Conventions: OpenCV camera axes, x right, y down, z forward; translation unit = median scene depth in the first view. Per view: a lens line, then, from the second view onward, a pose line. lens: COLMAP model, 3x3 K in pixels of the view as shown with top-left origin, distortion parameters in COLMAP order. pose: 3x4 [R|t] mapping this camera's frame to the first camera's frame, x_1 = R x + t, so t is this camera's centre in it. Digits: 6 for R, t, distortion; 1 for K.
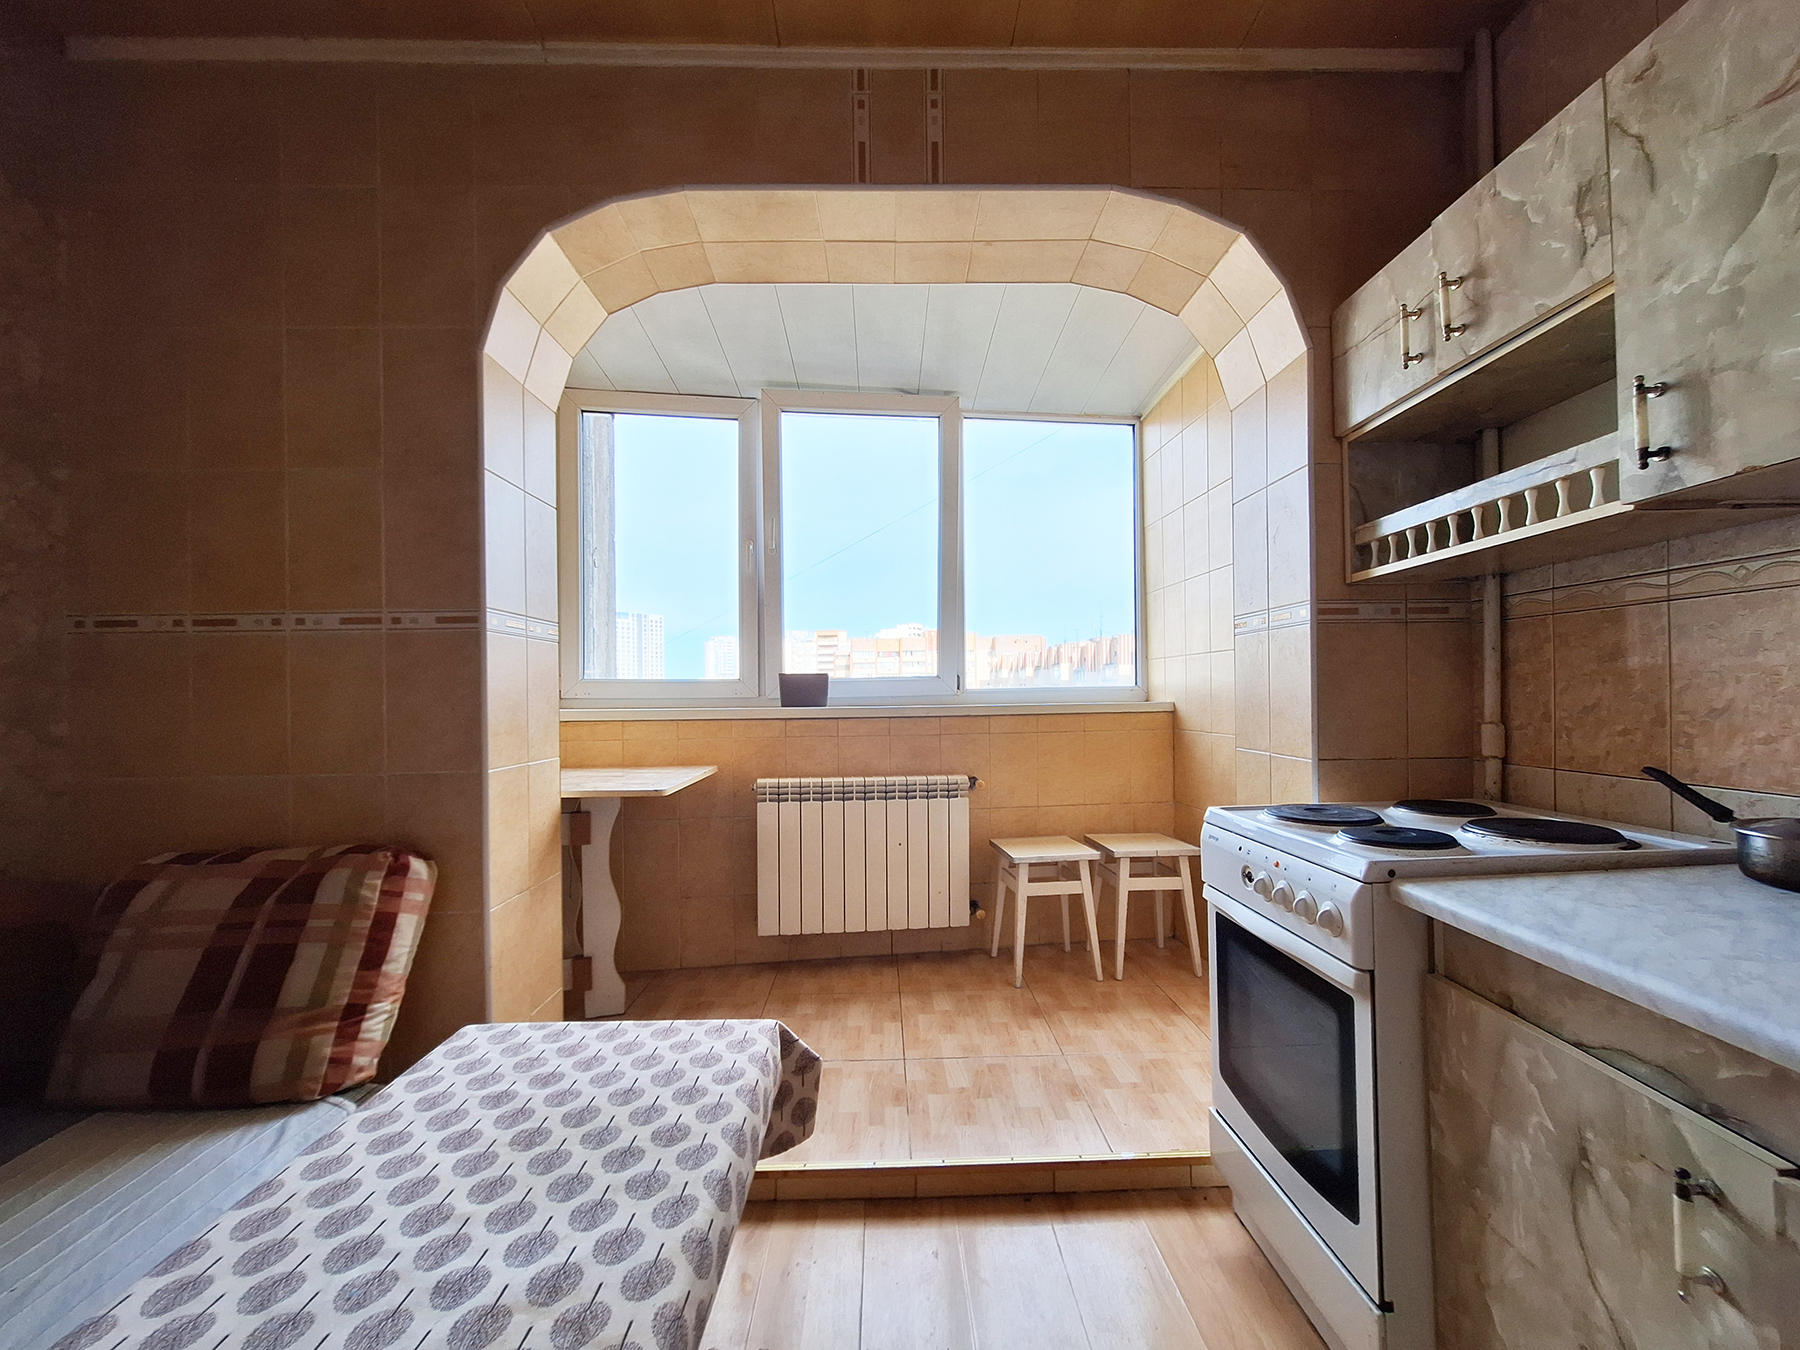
lens RADIAL K [[709.3, 0, 897.2], [0, 709.3, 689.0], [0, 0, 1]] dist [-0.008565, 0.000360]
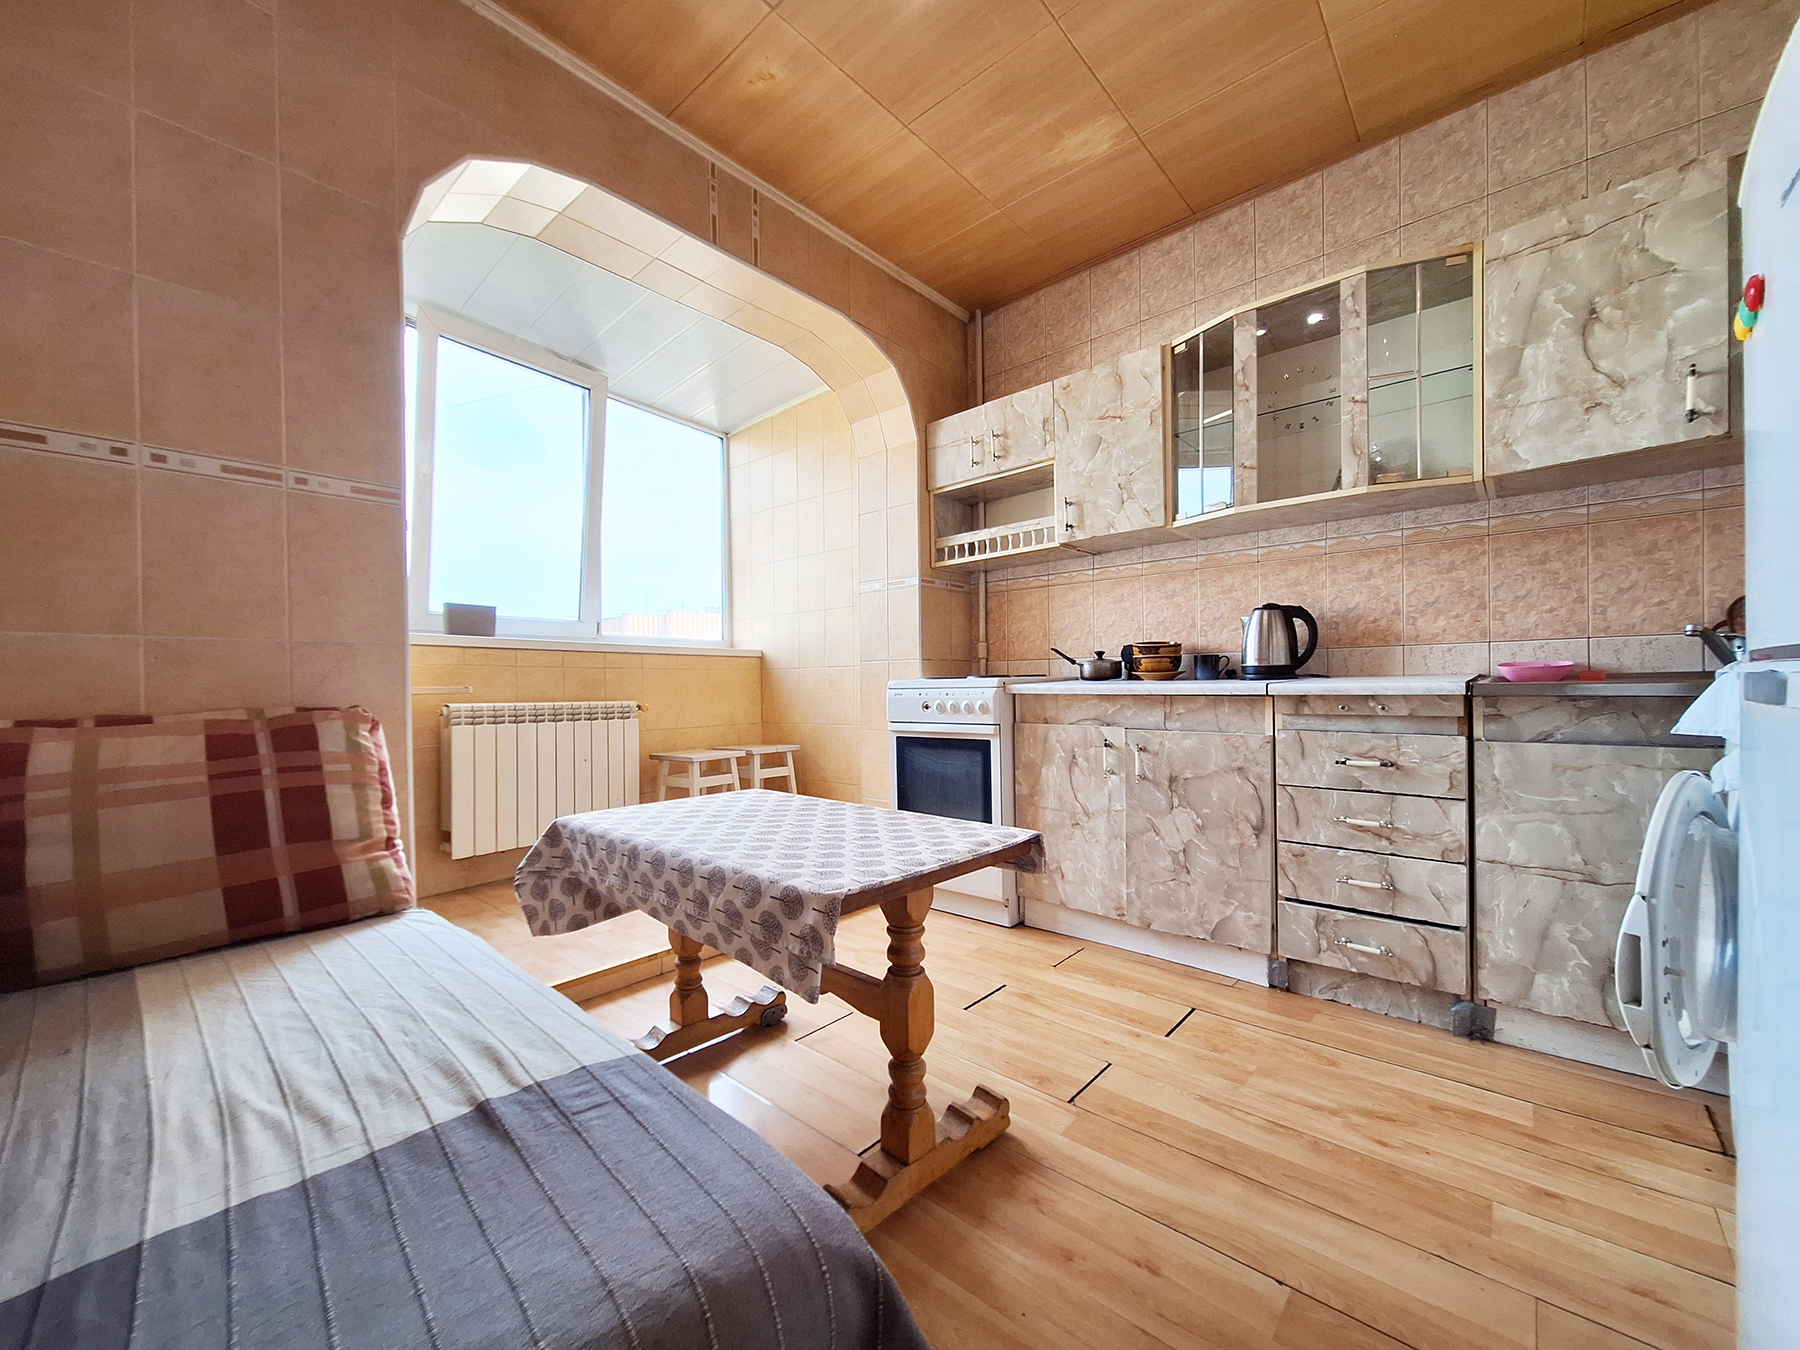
lens RADIAL K [[709.3, 0, 897.2], [0, 709.3, 689.0], [0, 0, 1]] dist [-0.008565, 0.000360]
pose [[0.677726, 0.000734, 0.735314, -0.919515], [0.000639, 0.999999, -0.001587, 0.199514], [-0.735314, 0.001545, 0.677724, -0.257186]]
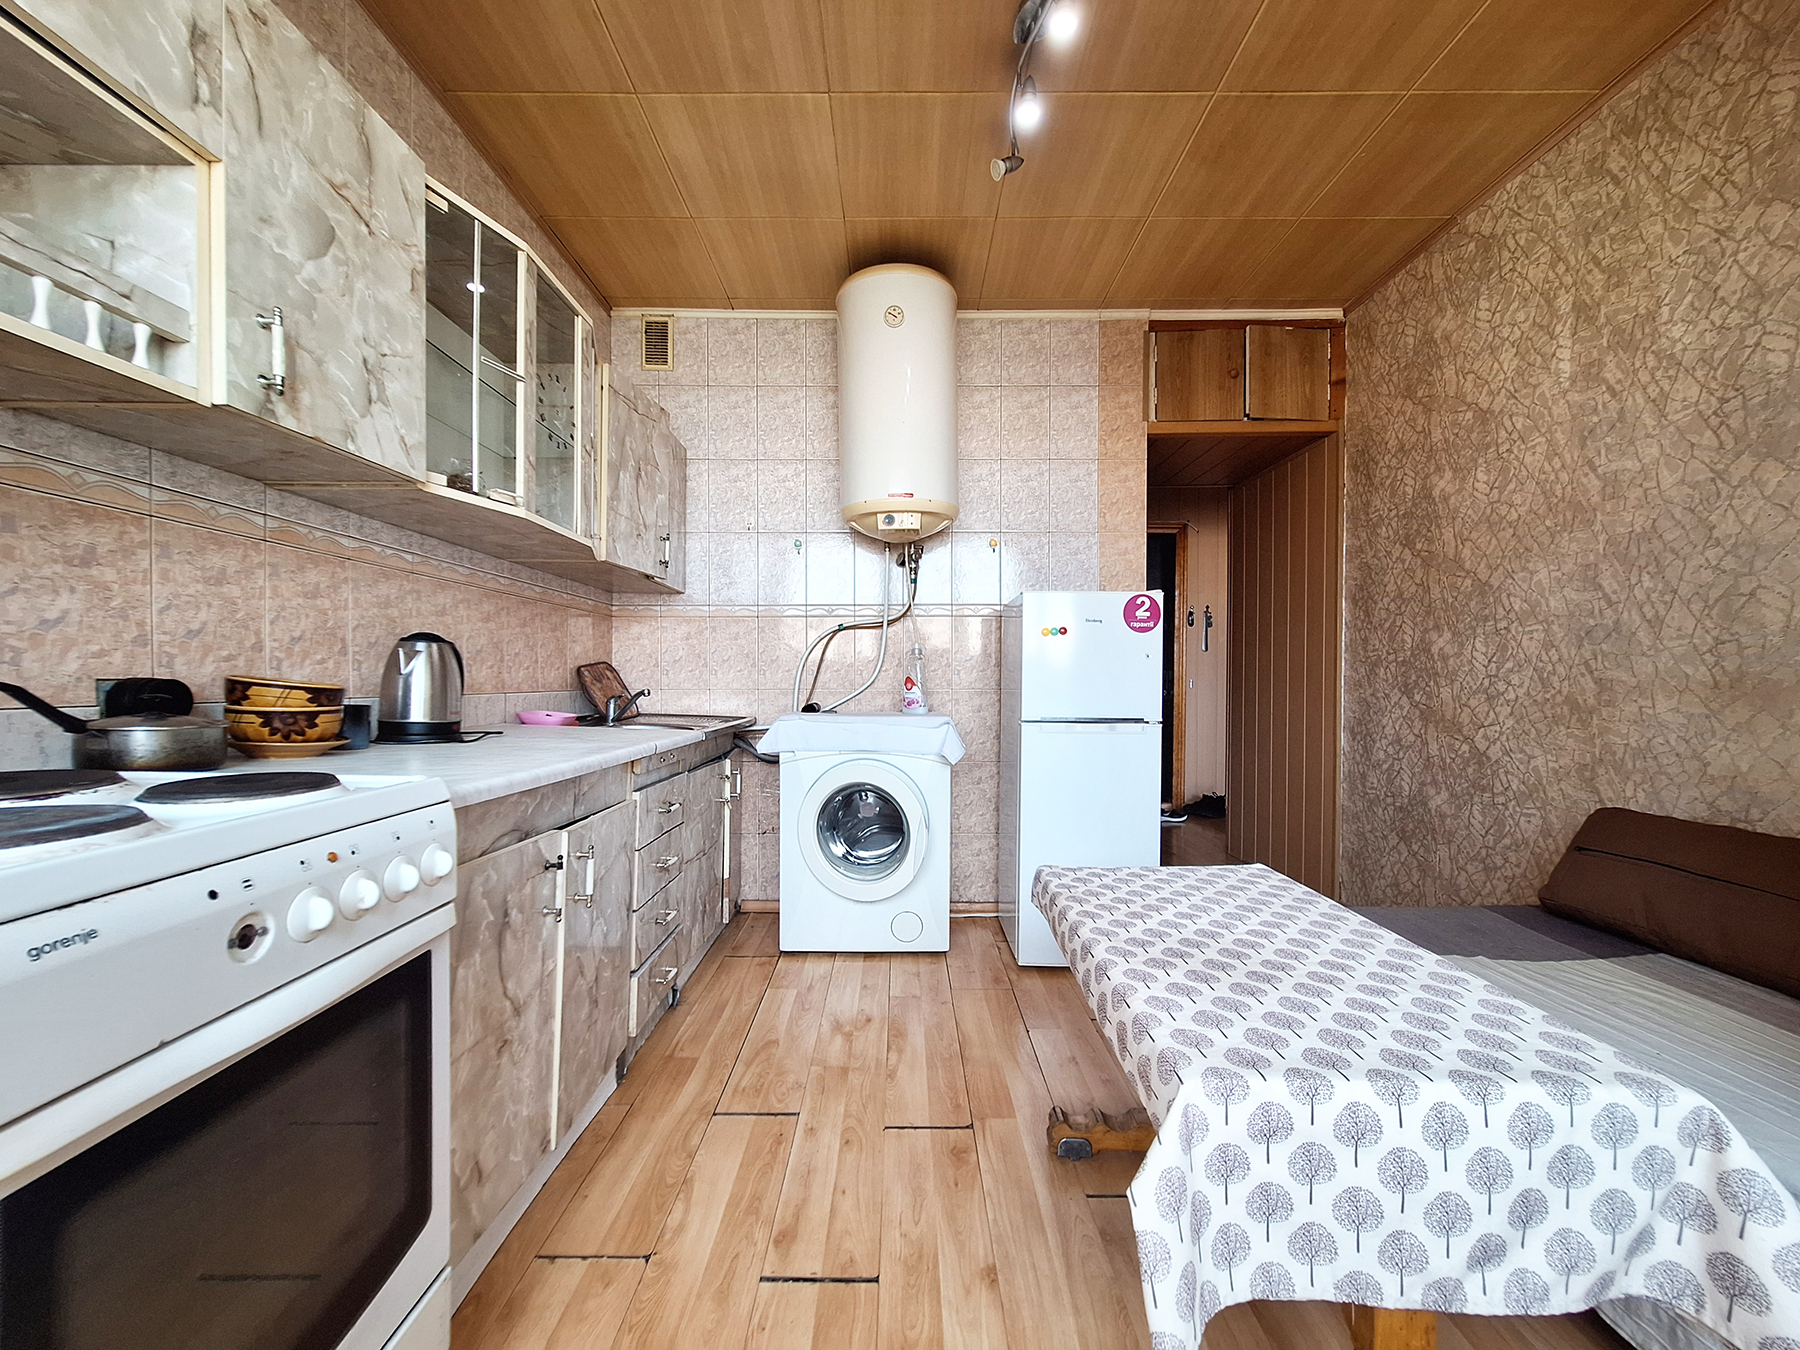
lens RADIAL K [[709.3, 0, 897.2], [0, 709.3, 689.0], [0, 0, 1]] dist [-0.008565, 0.000360]
pose [[-0.999670, 0.011456, 0.023007, 0.051079], [0.011647, 0.999899, 0.008206, 0.093206], [-0.022911, 0.008471, -0.999702, 1.314511]]
